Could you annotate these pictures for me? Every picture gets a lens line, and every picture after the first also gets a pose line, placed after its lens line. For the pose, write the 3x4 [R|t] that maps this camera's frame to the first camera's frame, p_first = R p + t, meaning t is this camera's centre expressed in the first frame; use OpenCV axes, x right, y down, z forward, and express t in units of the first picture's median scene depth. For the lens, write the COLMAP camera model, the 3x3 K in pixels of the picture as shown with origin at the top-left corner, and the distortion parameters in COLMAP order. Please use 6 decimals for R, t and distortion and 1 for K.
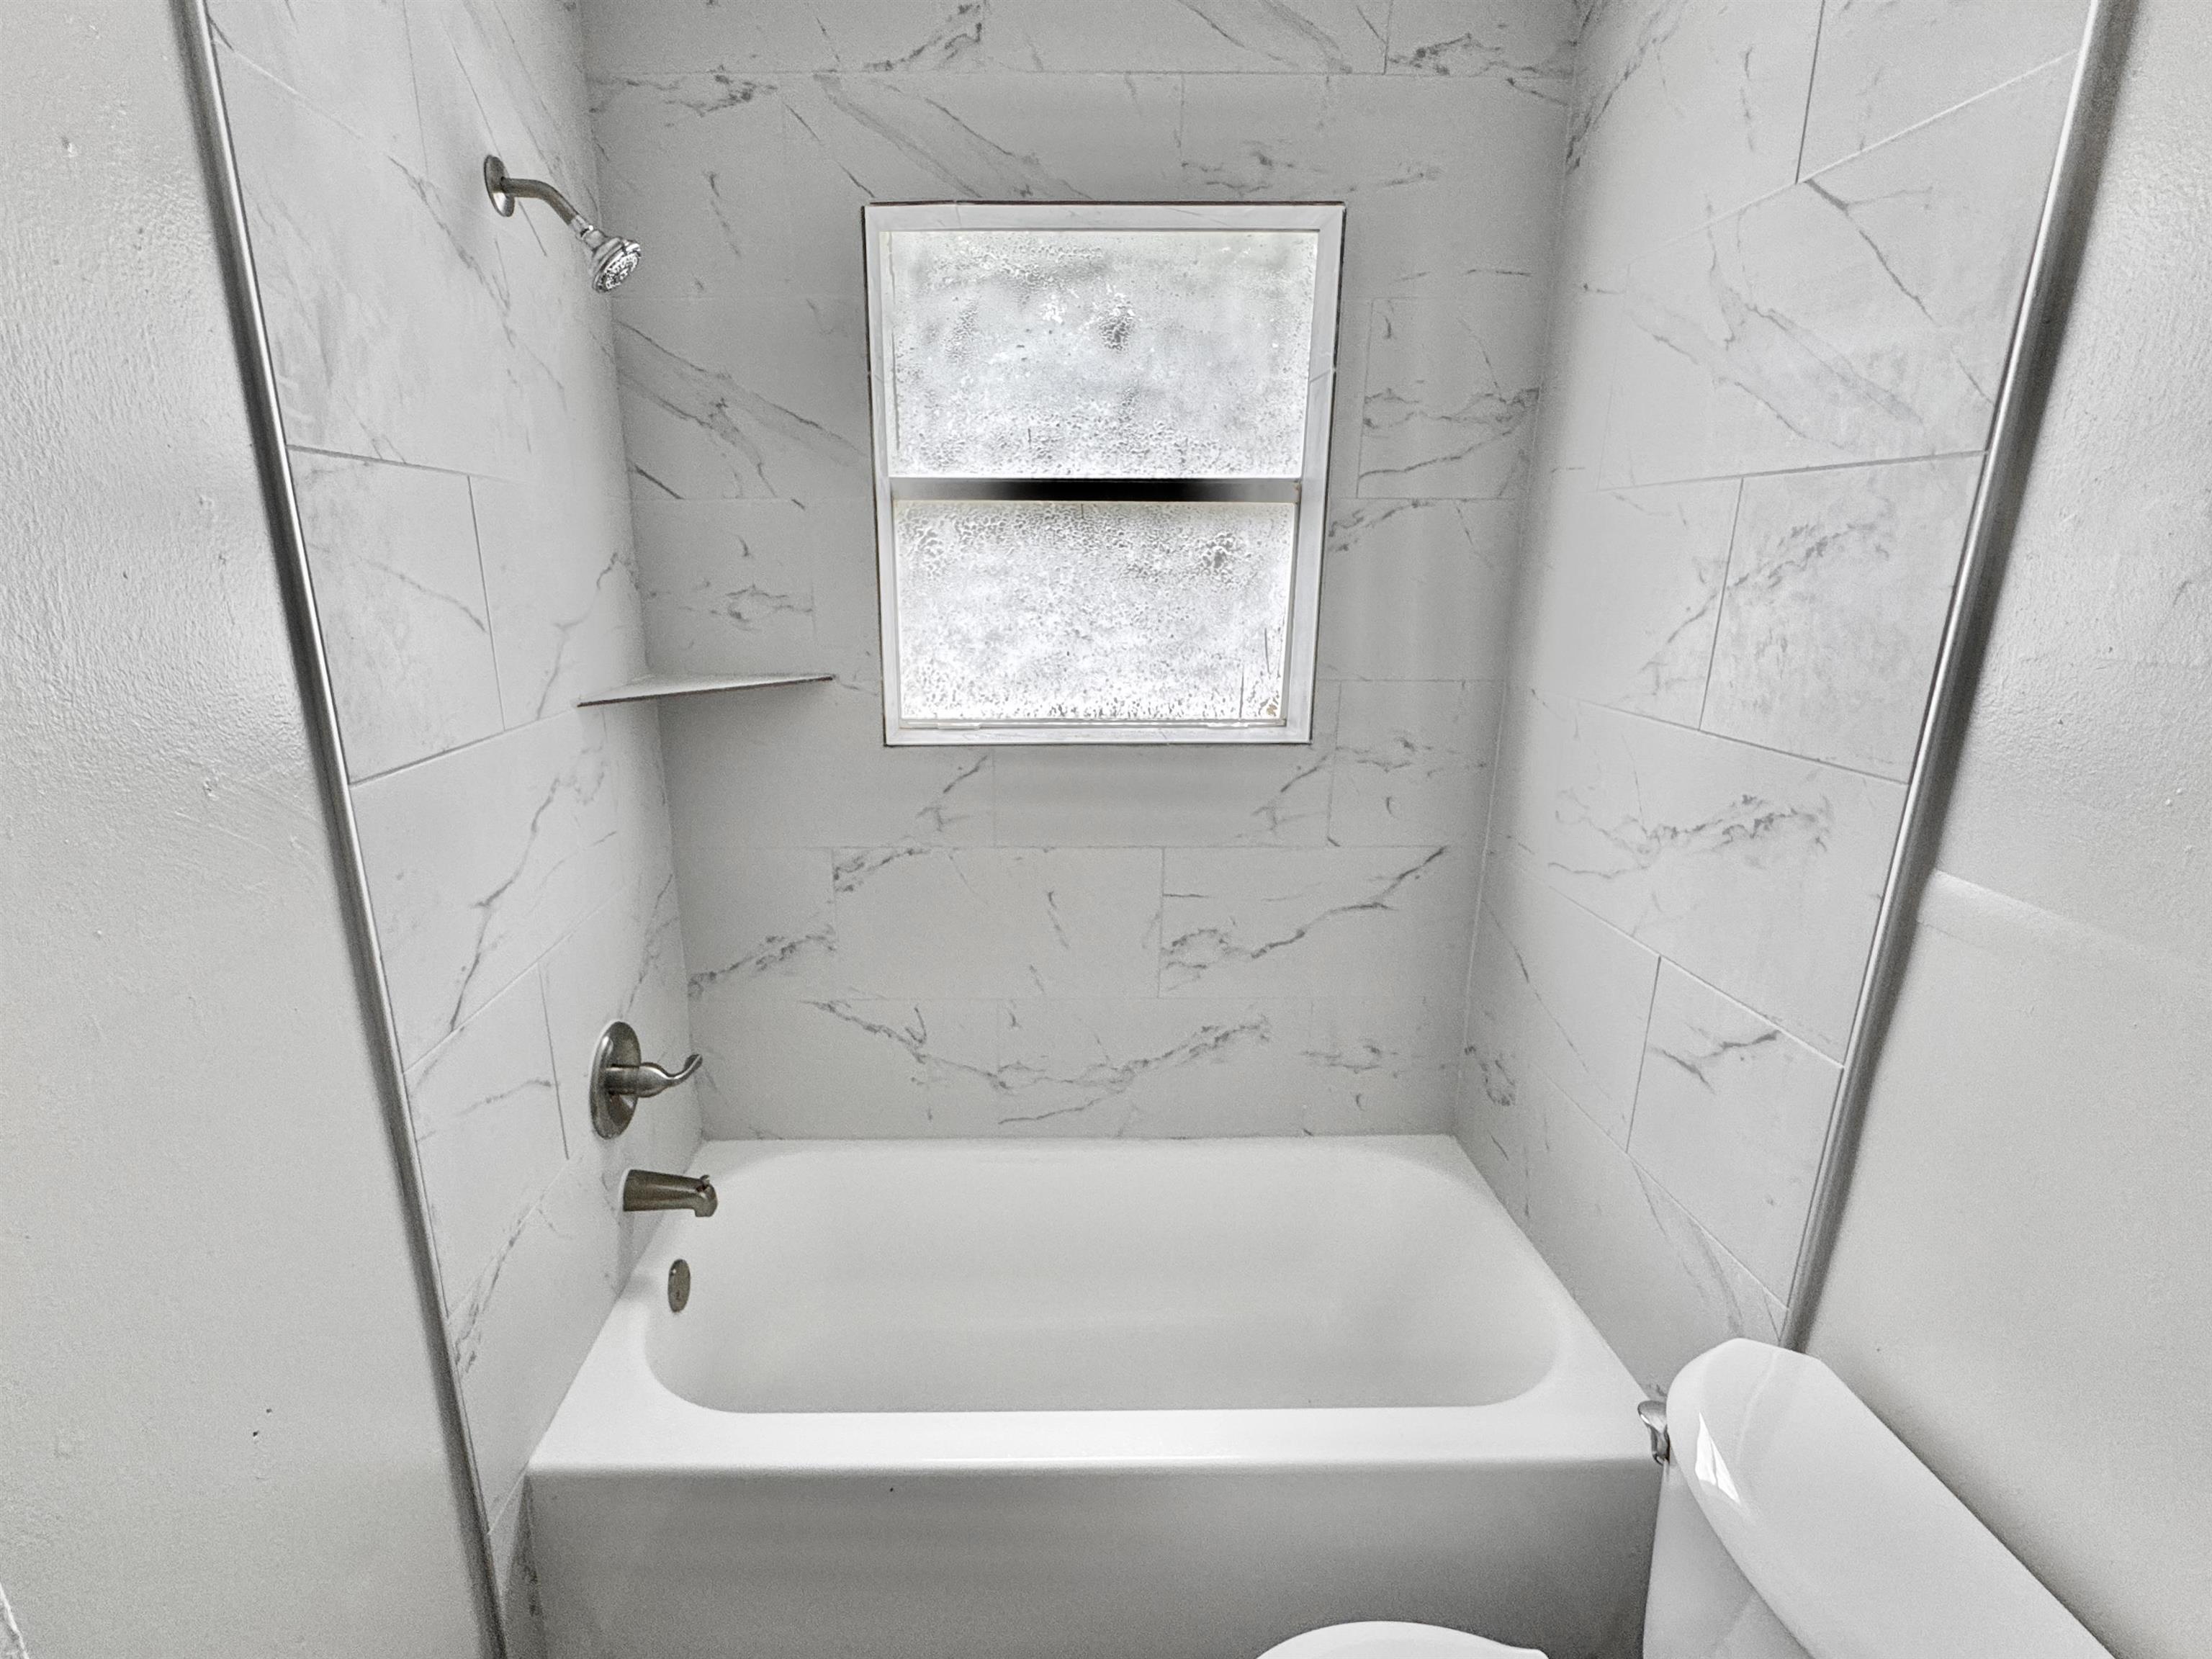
lens RADIAL K [[1007.4, 0, 1035.9], [0, 1007.4, 833.8], [0, 0, 1]] dist [-0.004148, 0.000543]
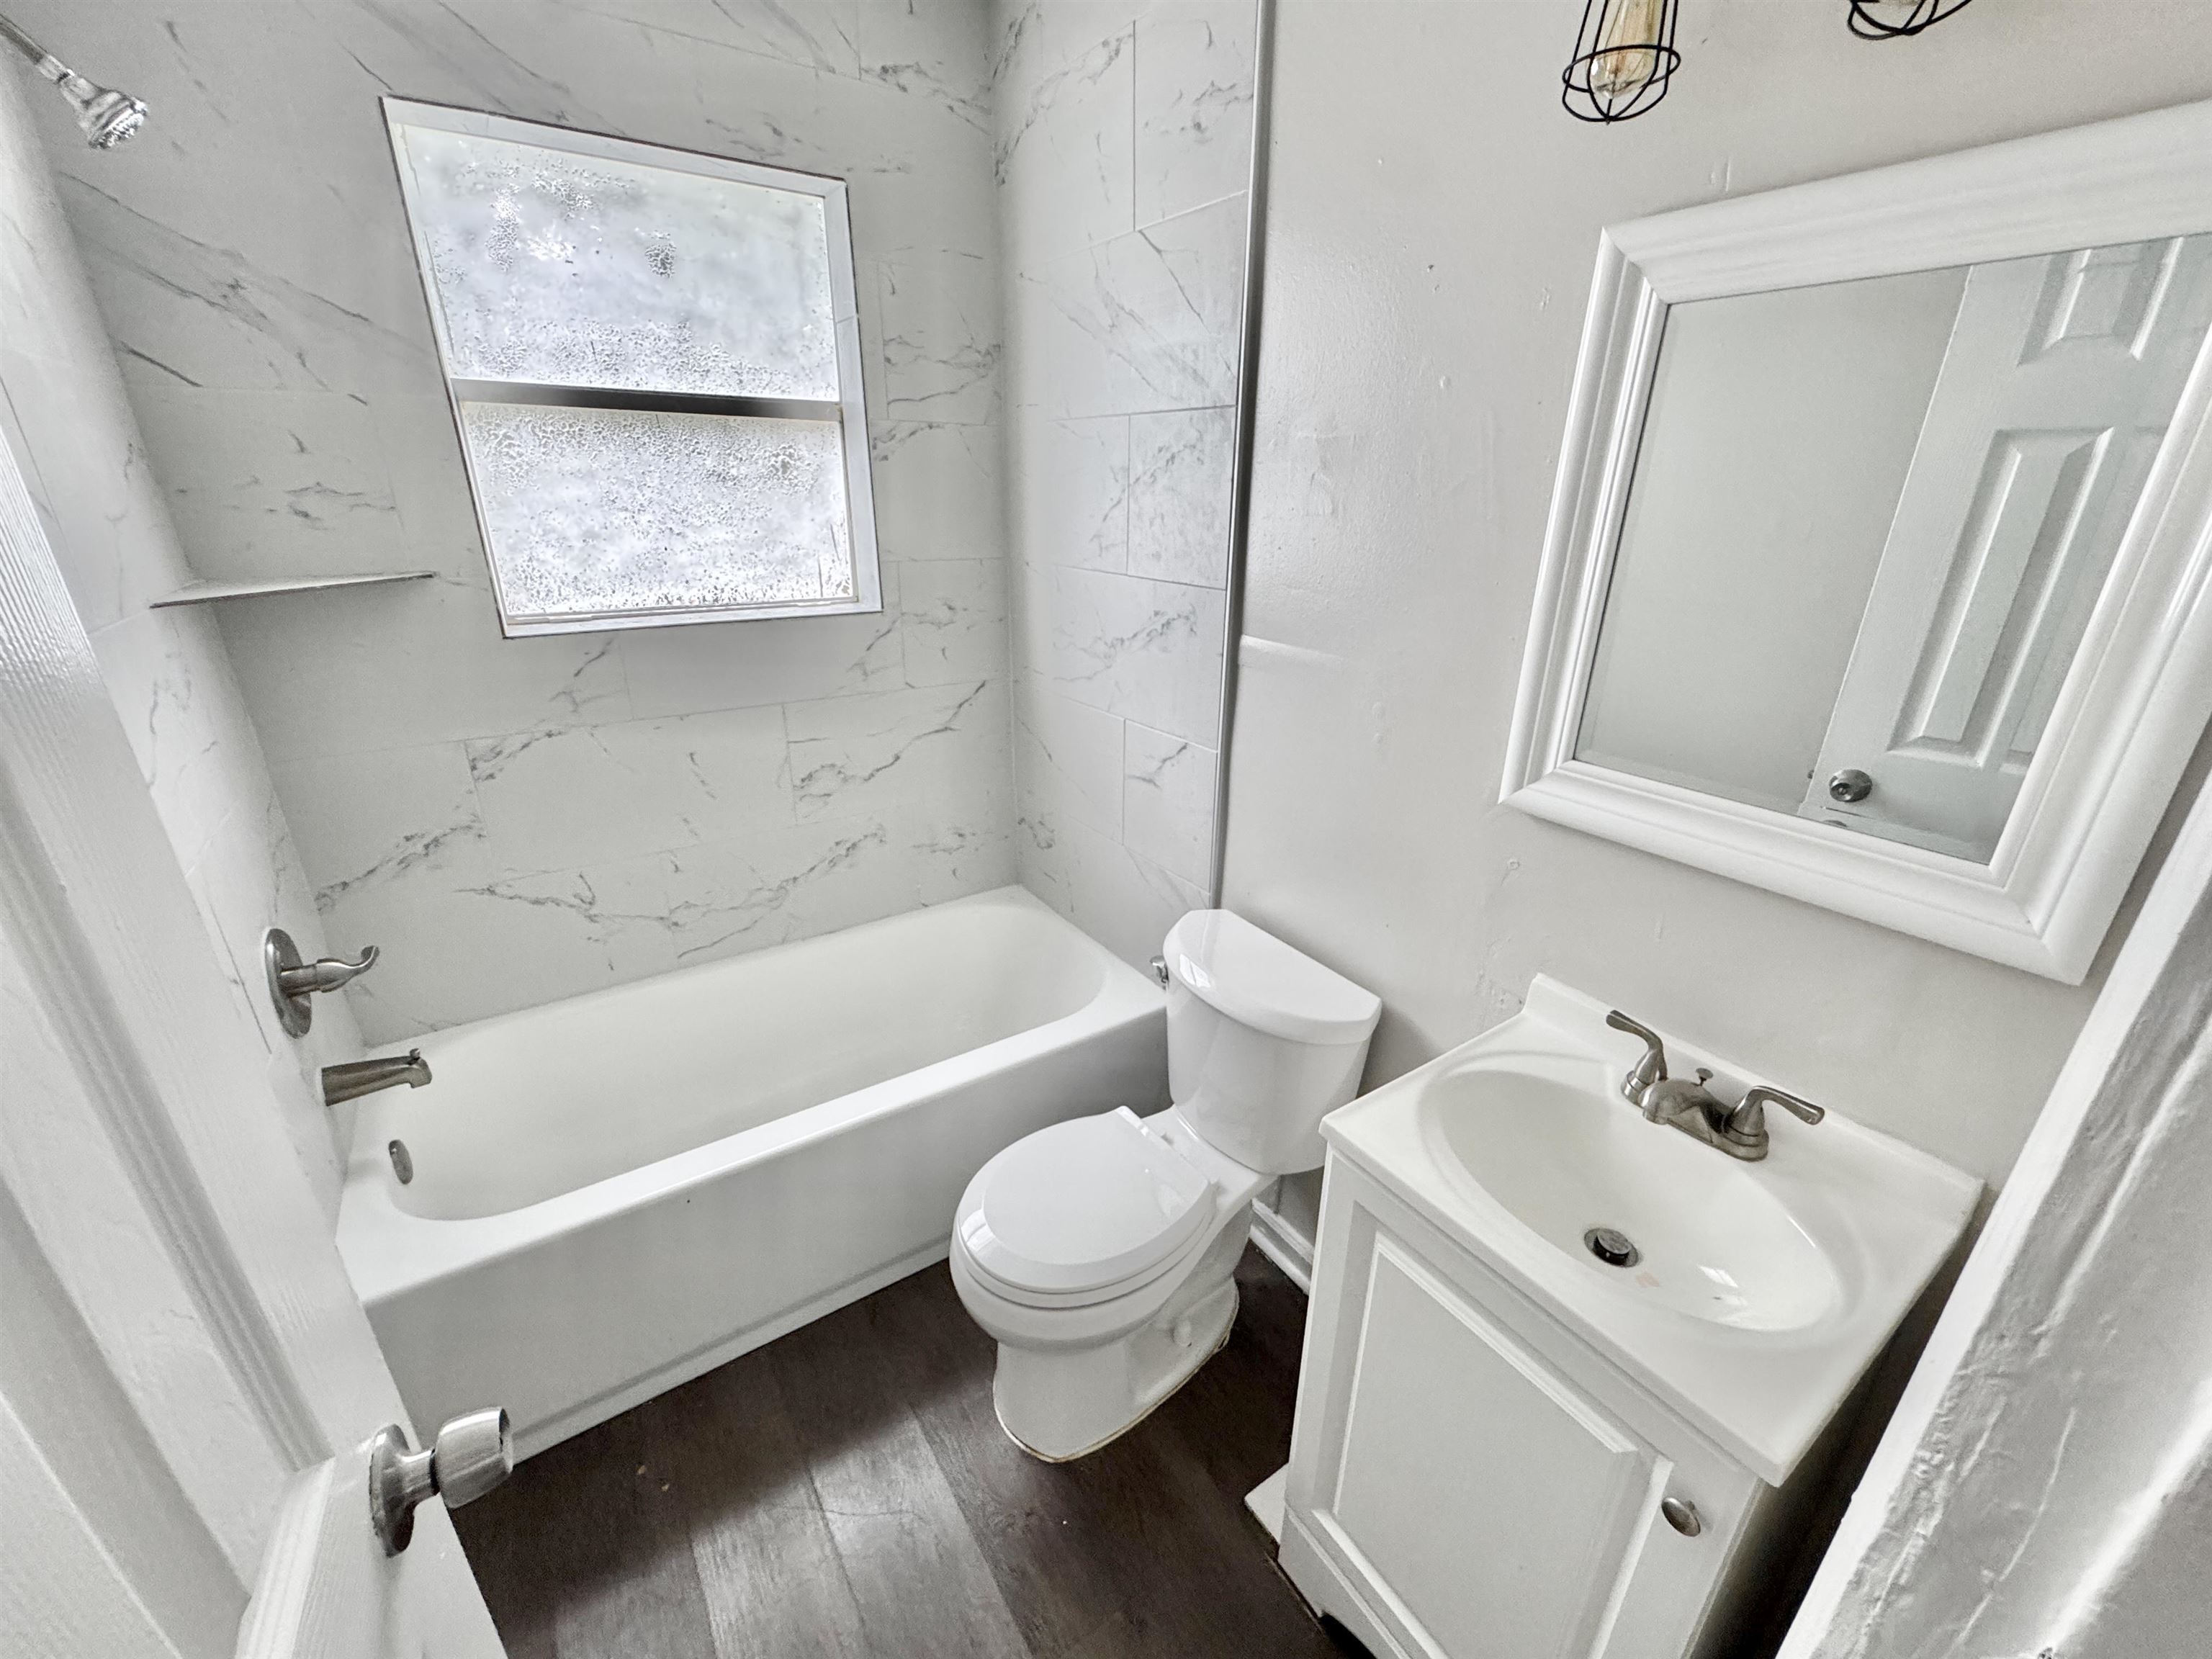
lens RADIAL K [[884.2, 0, 1106.0], [0, 884.2, 829.5], [0, 0, 1]] dist [0.000376, -0.000346]
pose [[0.838711, -0.189040, 0.510713, -0.131754], [0.134728, 0.980692, 0.141747, 0.067073], [-0.527648, -0.050077, 0.847986, -0.162058]]
